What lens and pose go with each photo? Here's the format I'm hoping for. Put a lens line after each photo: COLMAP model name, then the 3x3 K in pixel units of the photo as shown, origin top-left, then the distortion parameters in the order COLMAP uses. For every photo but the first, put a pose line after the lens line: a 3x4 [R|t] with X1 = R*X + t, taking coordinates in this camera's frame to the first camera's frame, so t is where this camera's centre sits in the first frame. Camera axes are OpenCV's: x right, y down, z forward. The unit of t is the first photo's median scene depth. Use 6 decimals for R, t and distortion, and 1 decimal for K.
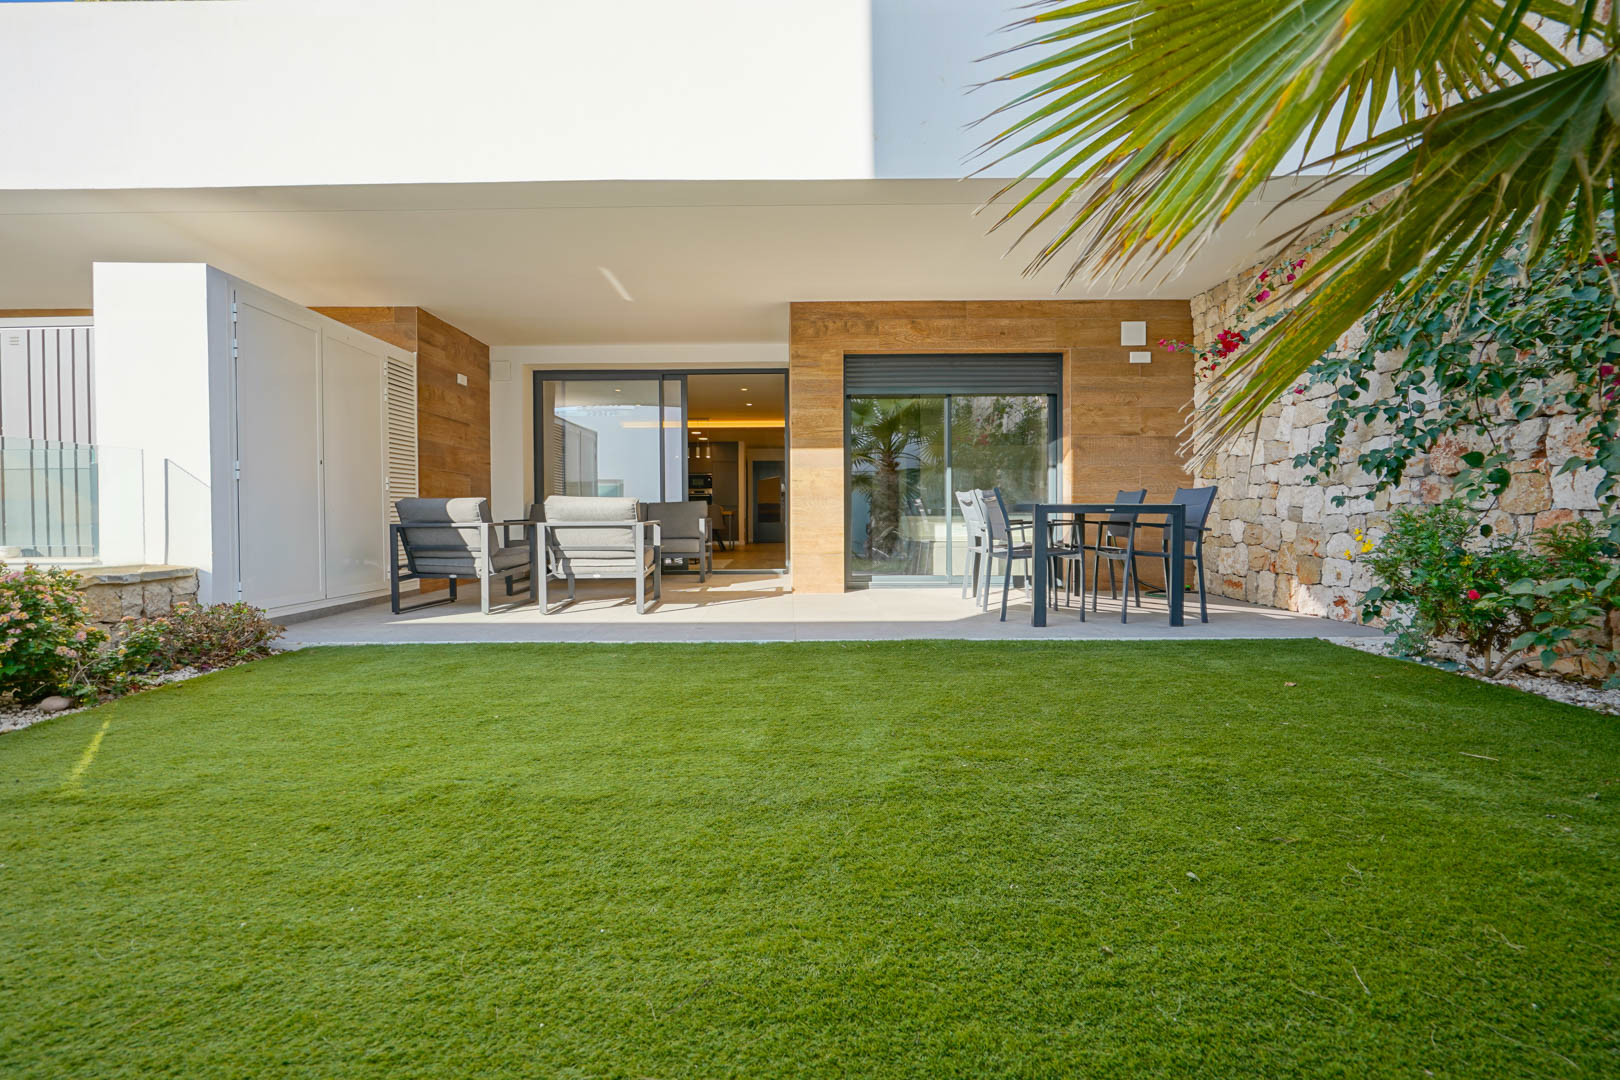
lens RADIAL K [[744.4, 0, 747.6], [0, 744.4, 516.9], [0, 0, 1]] dist [0.000415, 0.000552]
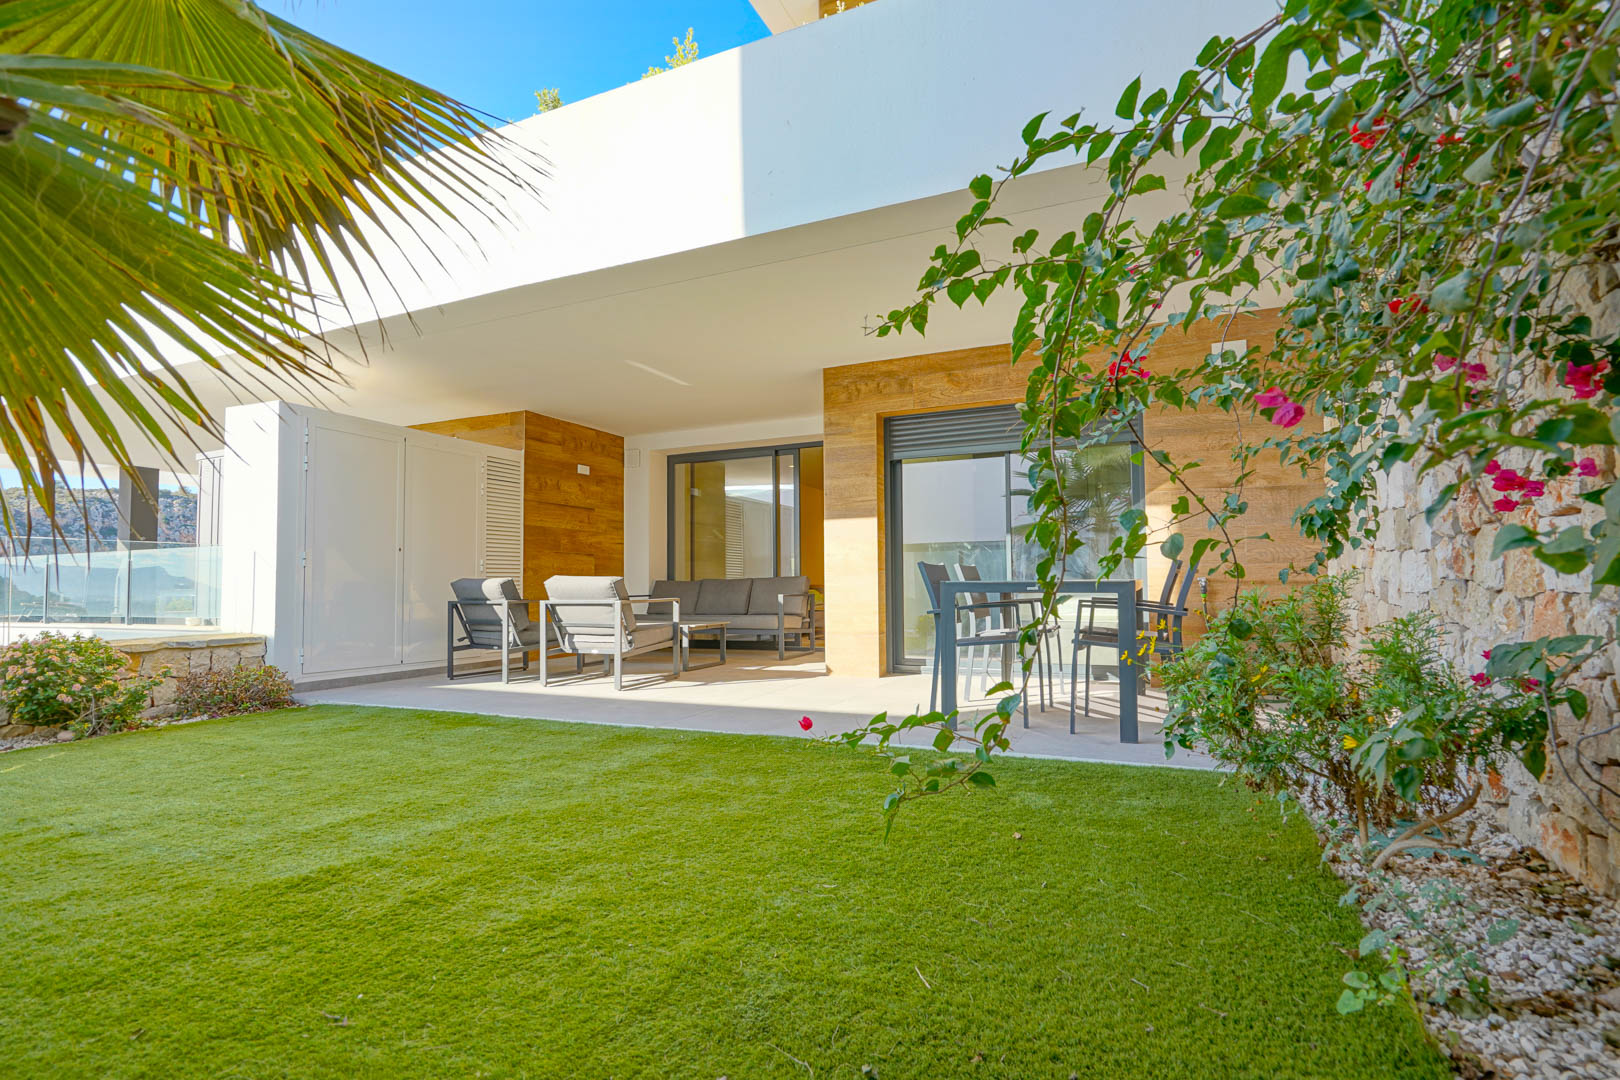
lens RADIAL K [[744.4, 0, 781.5], [0, 744.4, 561.3], [0, 0, 1]] dist [0.000415, 0.000552]
pose [[0.919357, -0.017112, -0.393052, 0.514225], [0.003717, 0.999387, -0.034815, -0.011617], [0.393407, 0.030546, 0.918857, 0.149871]]
